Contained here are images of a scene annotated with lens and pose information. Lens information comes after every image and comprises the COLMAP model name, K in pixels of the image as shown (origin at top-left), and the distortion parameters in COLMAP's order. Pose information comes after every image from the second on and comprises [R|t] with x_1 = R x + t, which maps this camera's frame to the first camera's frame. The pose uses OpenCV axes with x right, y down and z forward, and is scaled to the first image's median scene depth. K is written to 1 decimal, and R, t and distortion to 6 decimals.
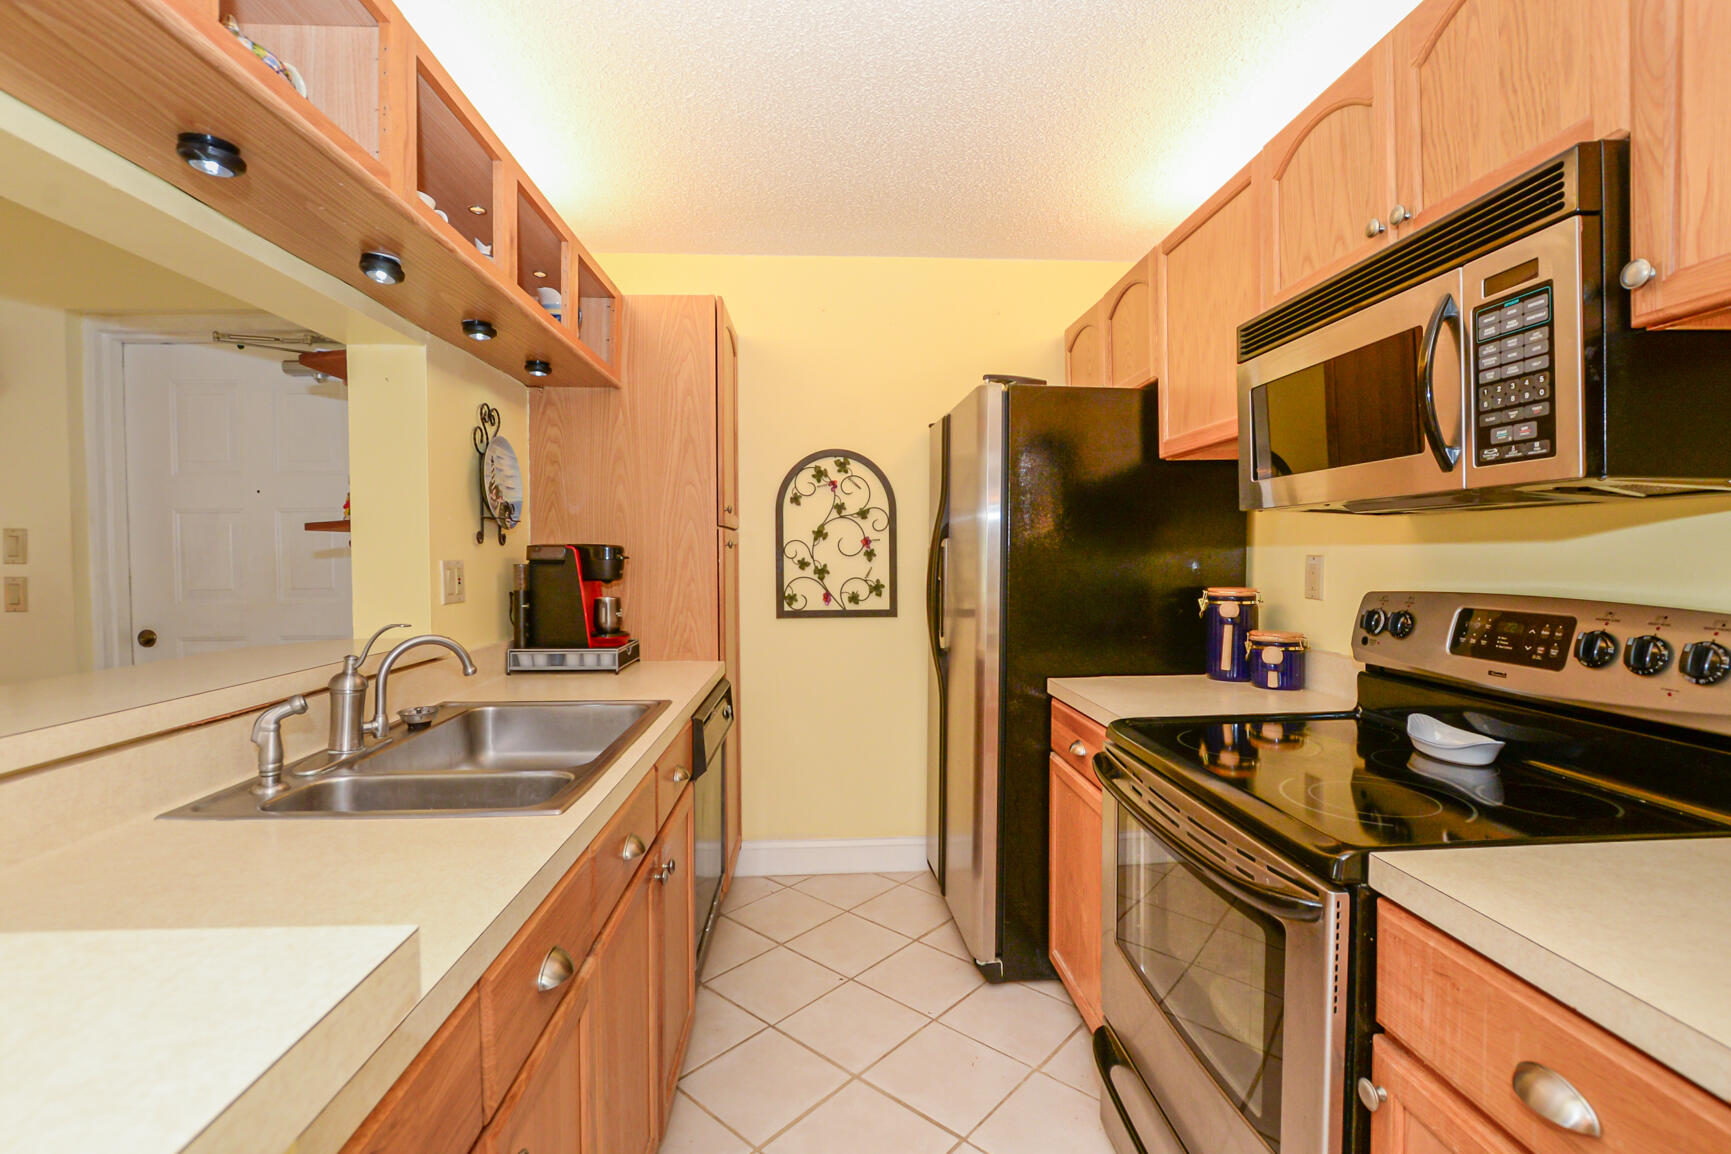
lens RADIAL K [[775.8, 0, 865.5], [0, 775.8, 577.0], [0, 0, 1]] dist [-0.017285, 0.000598]
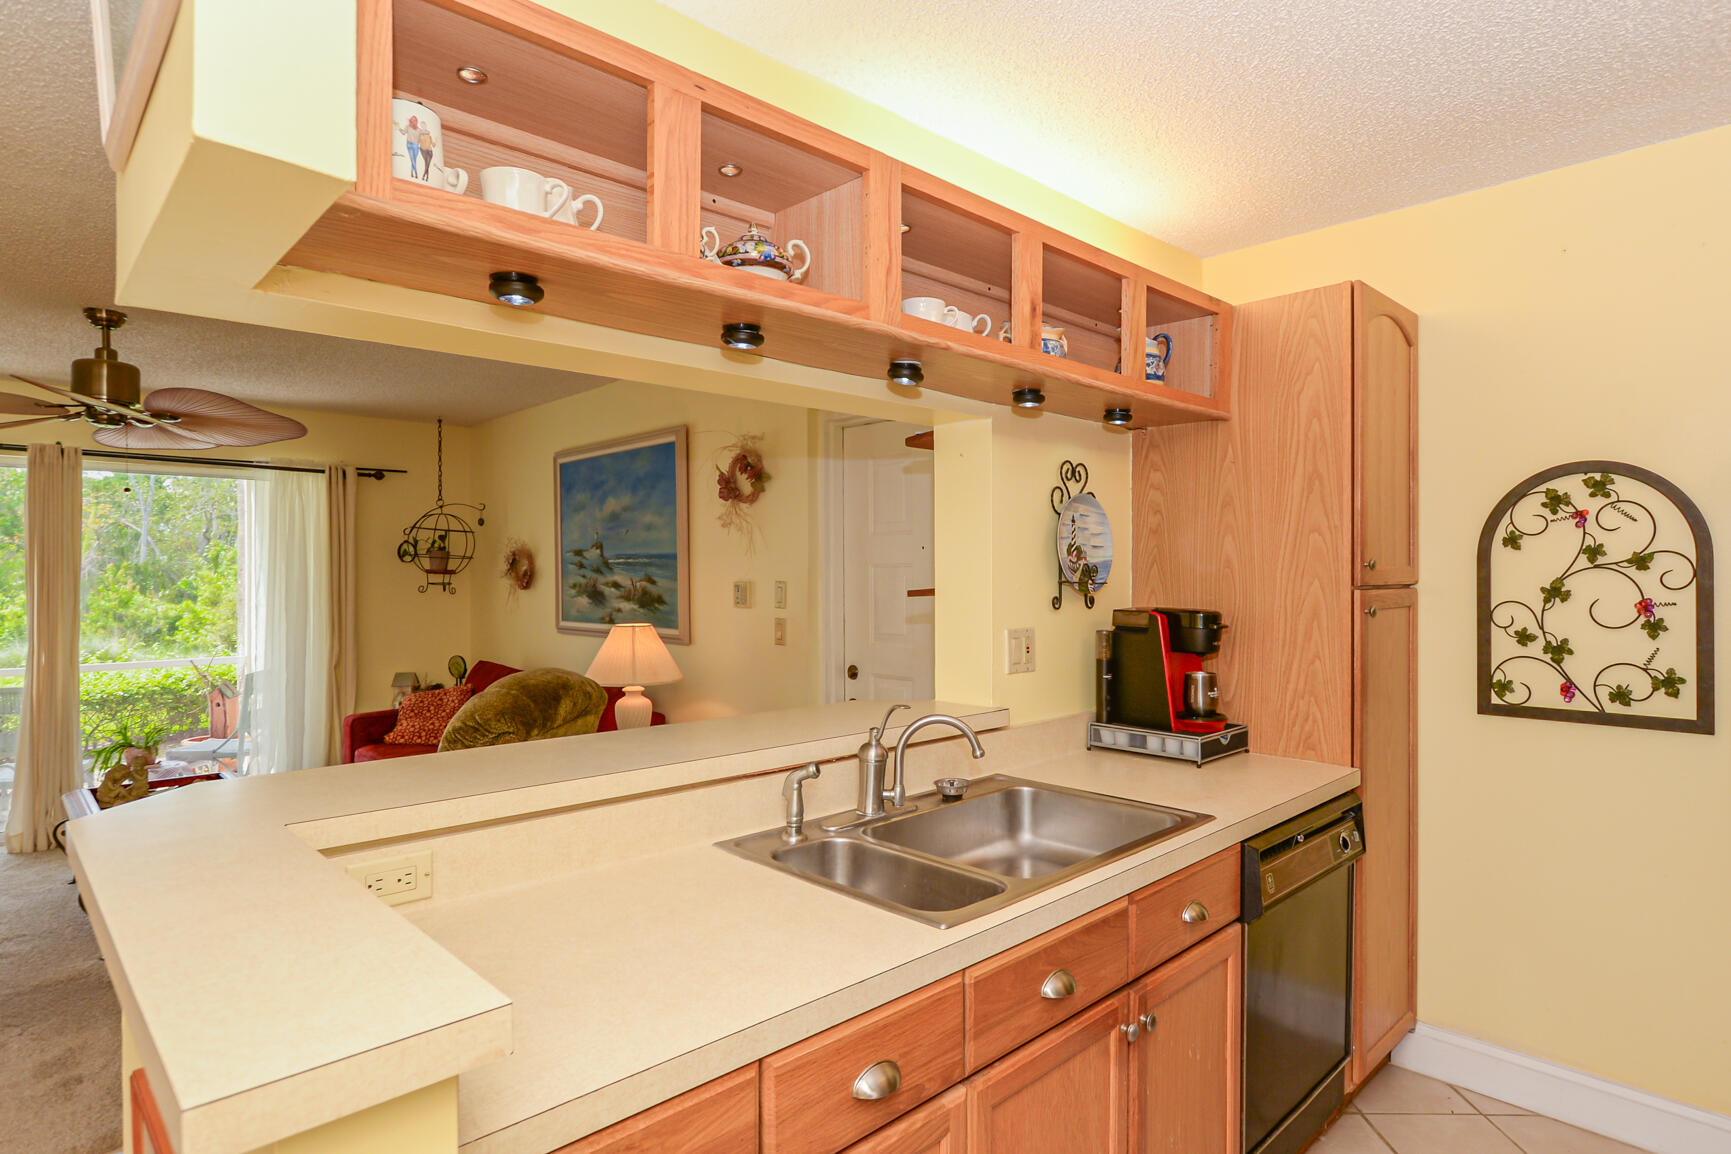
lens RADIAL K [[941.5, 0, 865.5], [0, 941.5, 577.0], [0, 0, 1]] dist [-0.003761, 0.000725]
pose [[0.659496, 0.006641, -0.751678, 0.189462], [-0.024742, 0.999611, -0.012877, -0.054234], [0.751300, 0.027090, 0.659404, 0.049284]]
